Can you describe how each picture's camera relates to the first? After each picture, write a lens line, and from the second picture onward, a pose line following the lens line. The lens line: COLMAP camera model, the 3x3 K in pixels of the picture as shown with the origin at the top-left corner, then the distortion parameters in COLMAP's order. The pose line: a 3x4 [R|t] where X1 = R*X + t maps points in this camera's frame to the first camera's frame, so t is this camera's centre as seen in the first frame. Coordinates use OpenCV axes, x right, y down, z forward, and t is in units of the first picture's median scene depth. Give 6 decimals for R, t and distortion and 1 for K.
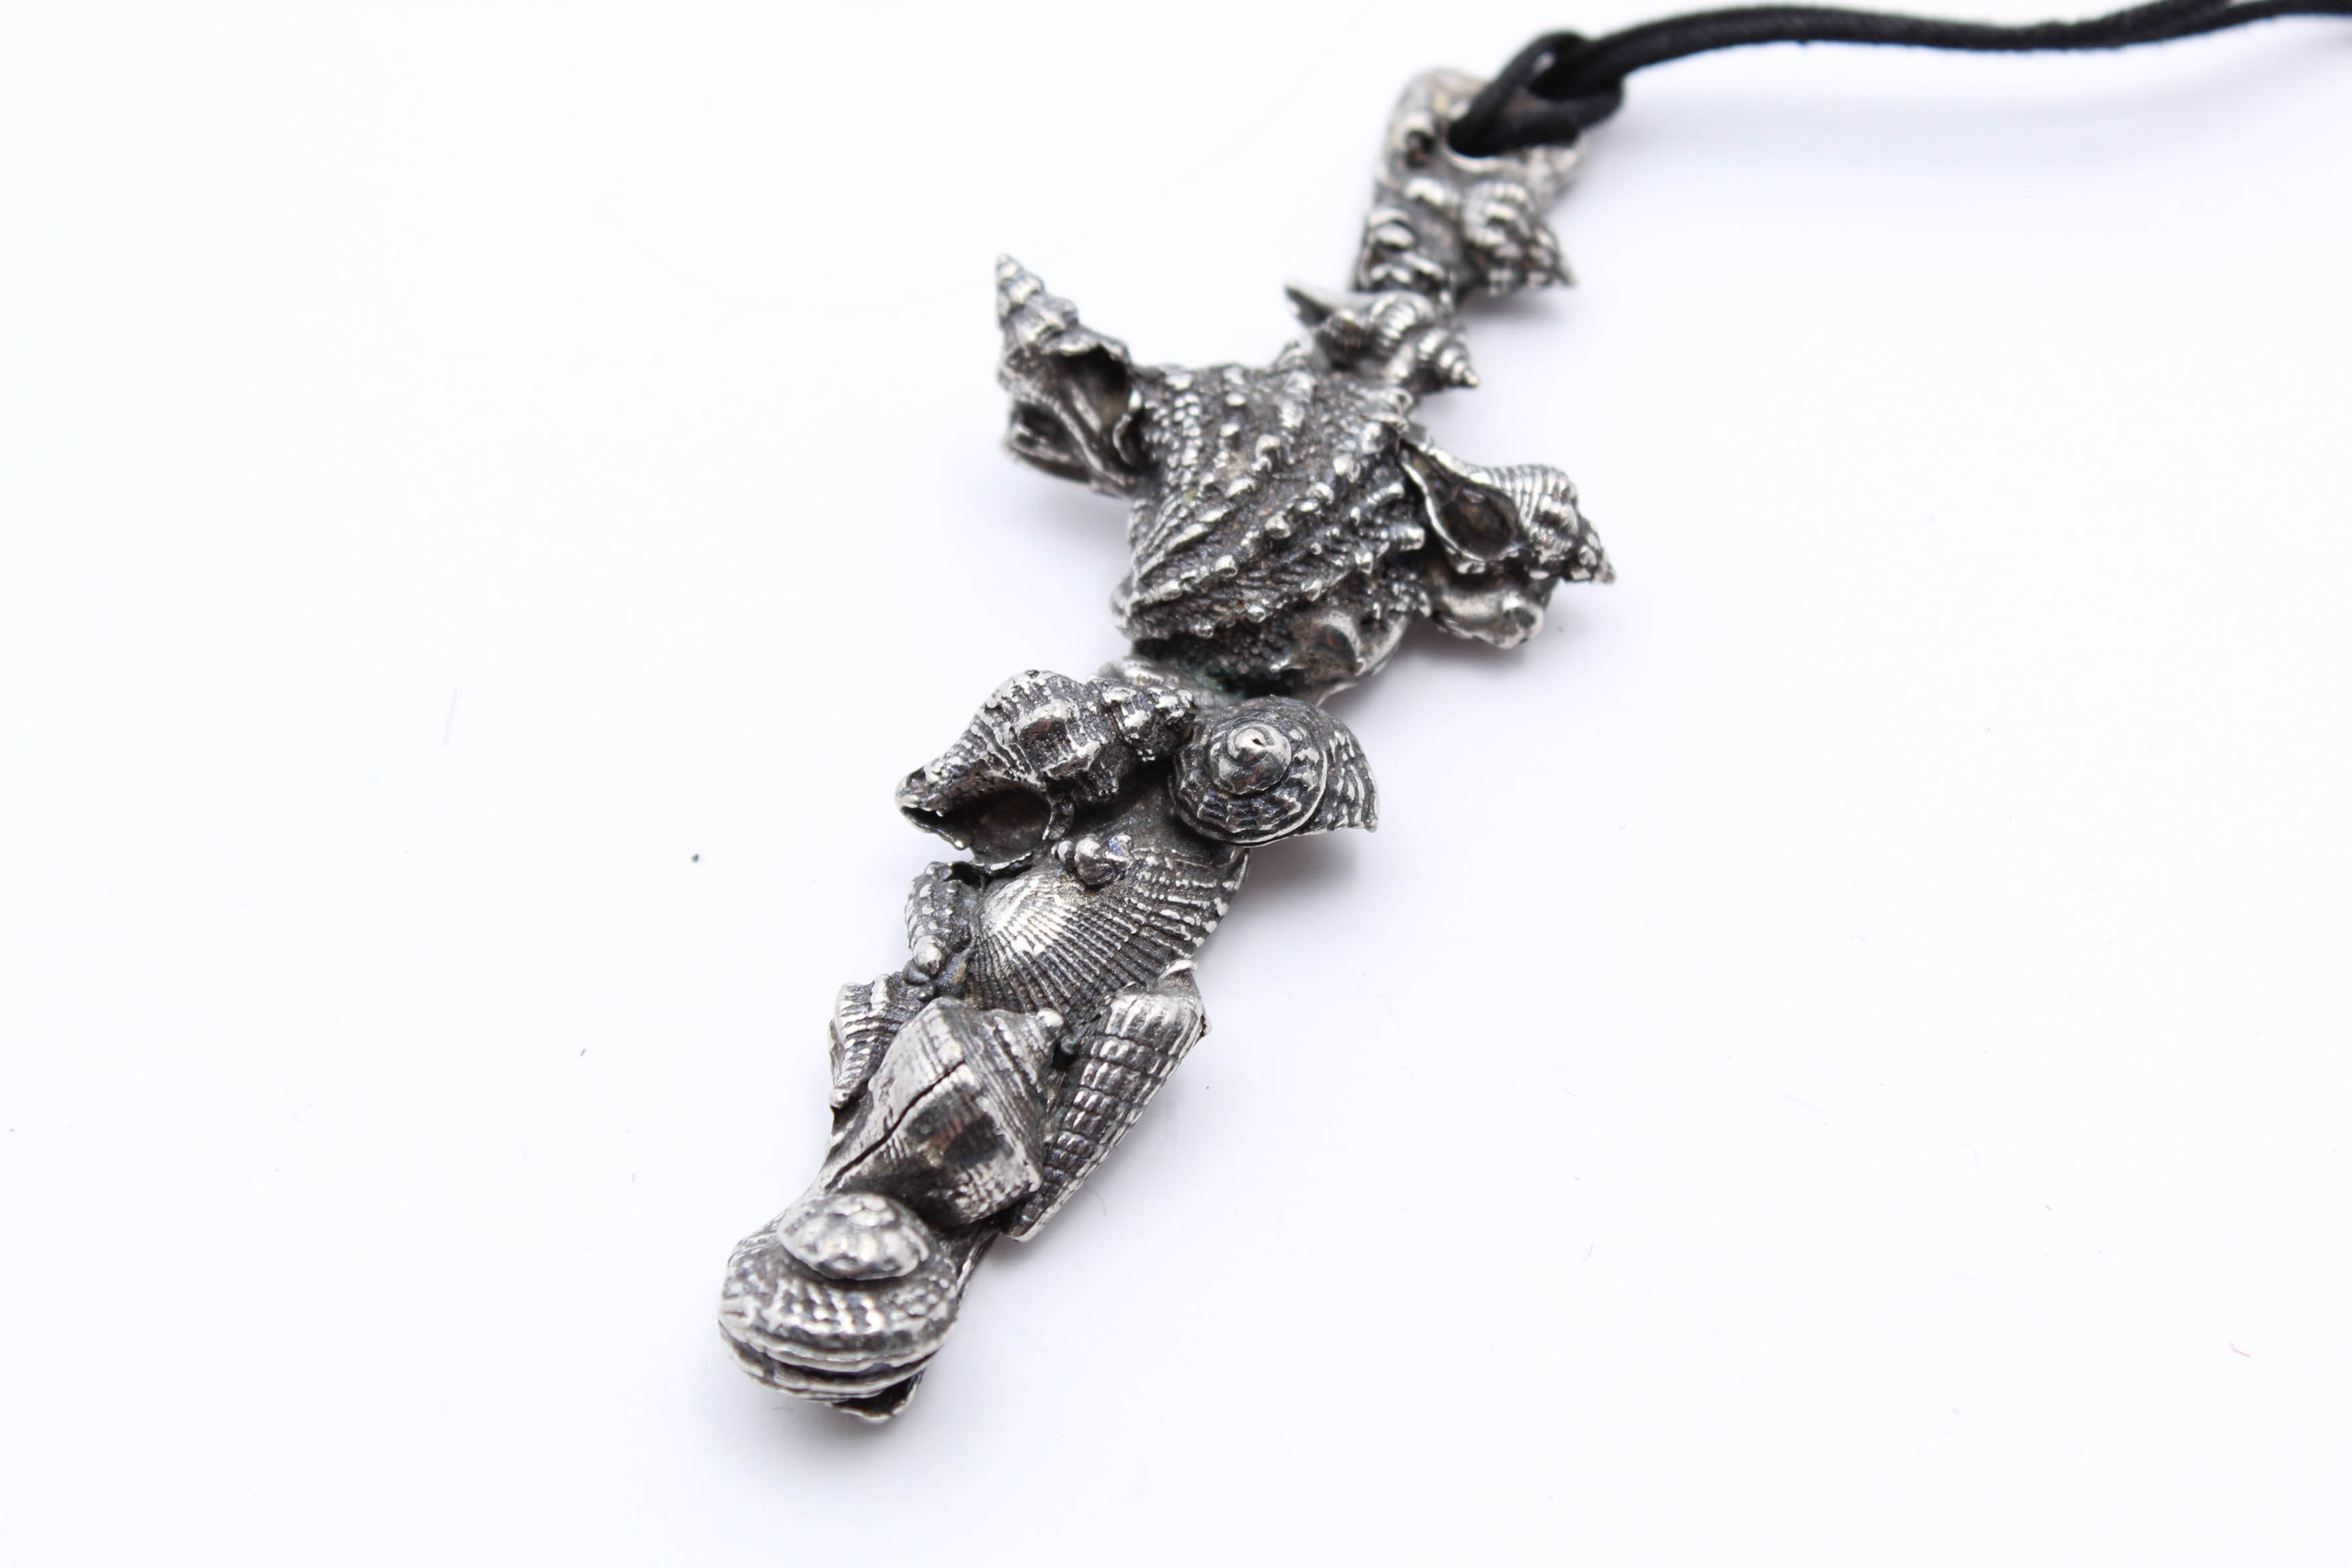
lens RADIAL K [[4227.5, 0, 1183.4], [0, 4227.5, 772.9], [0, 0, 1]] dist [-0.055126, 0.000000]
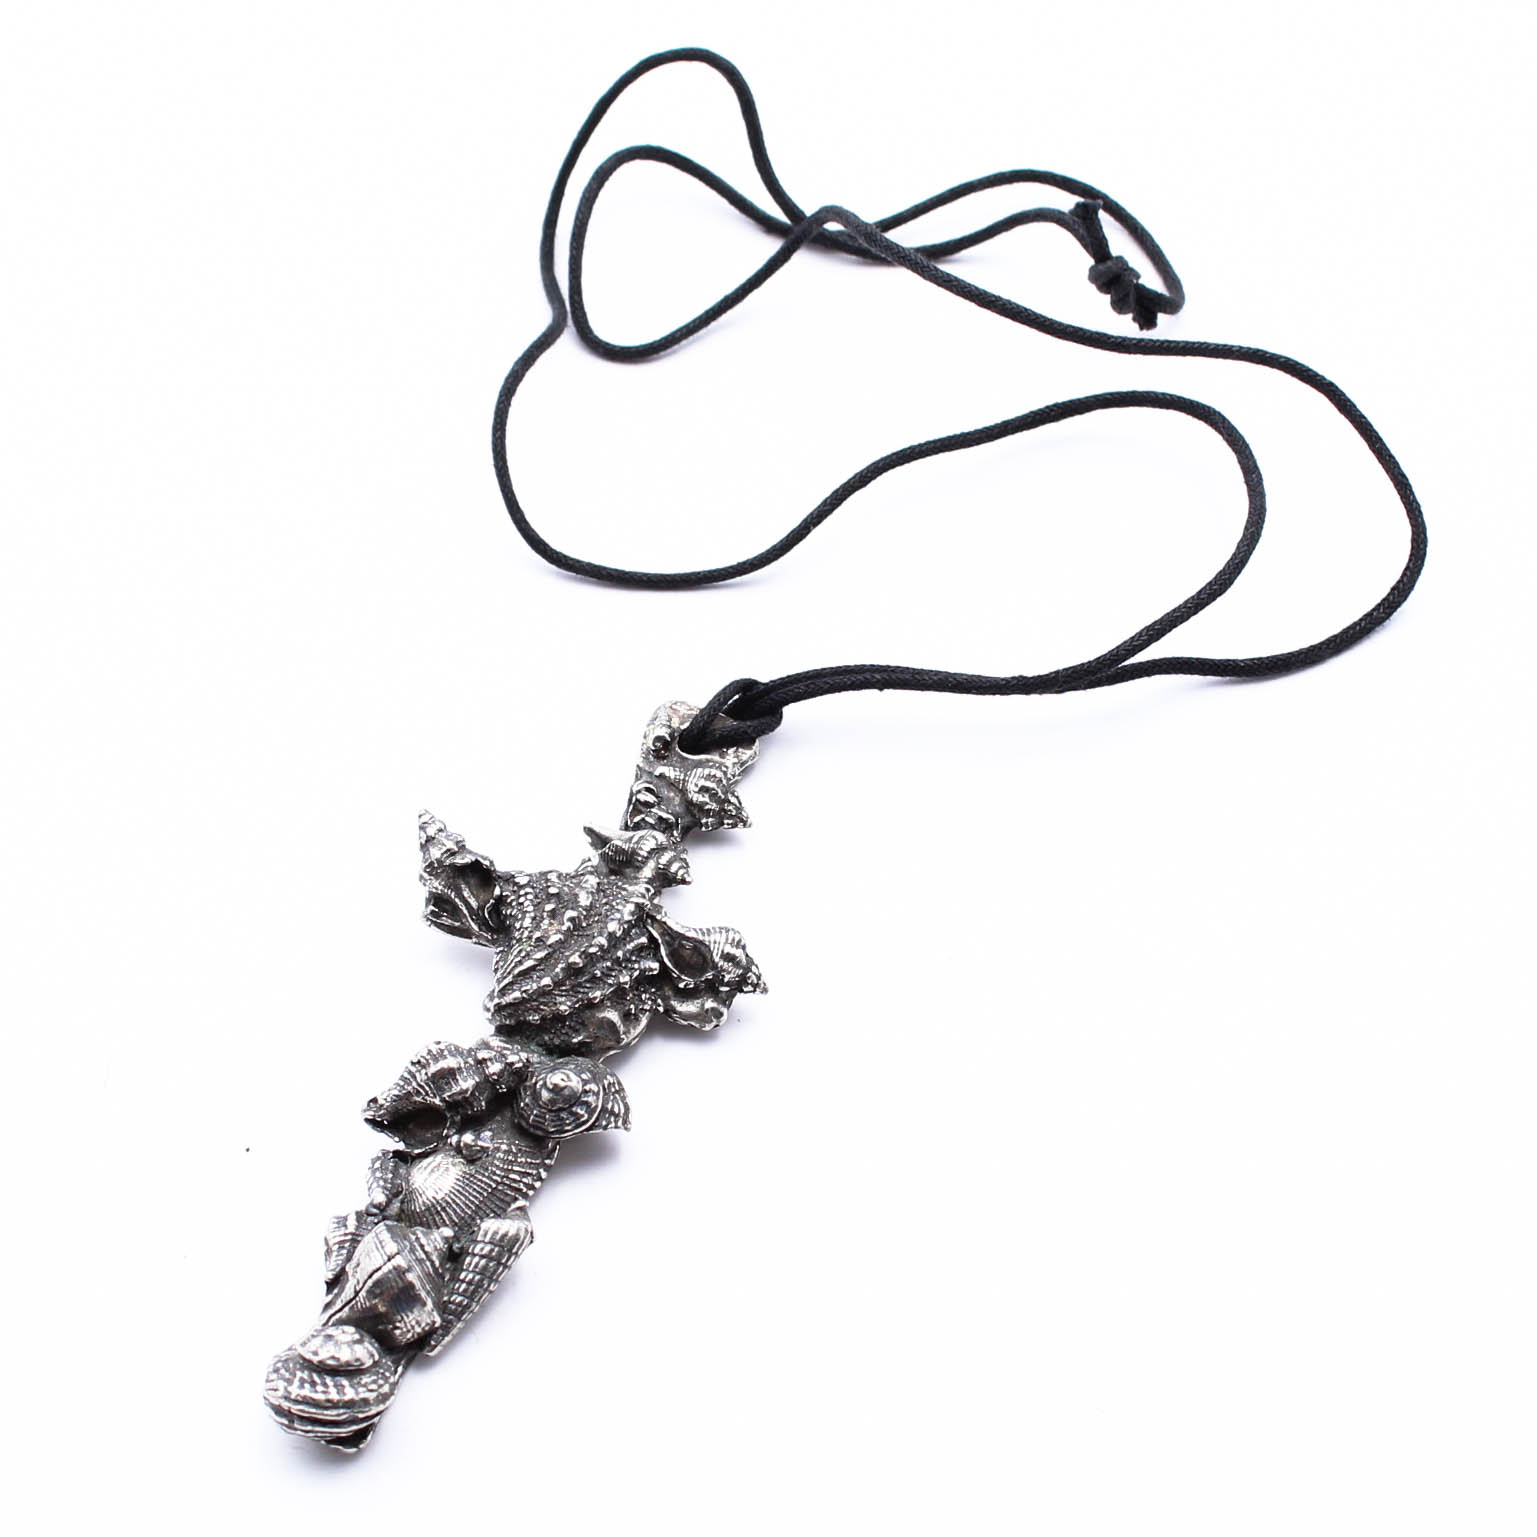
lens RADIAL K [[4012.1, 0, 766.9], [0, 4012.1, 770.0], [0, 0, 1]] dist [-0.241324, 0.000000]
pose [[0.999325, -0.000761, 0.036721, 0.041255], [0.005324, 0.992227, -0.124331, 0.072943], [-0.036341, 0.124443, 0.991561, -0.694940]]
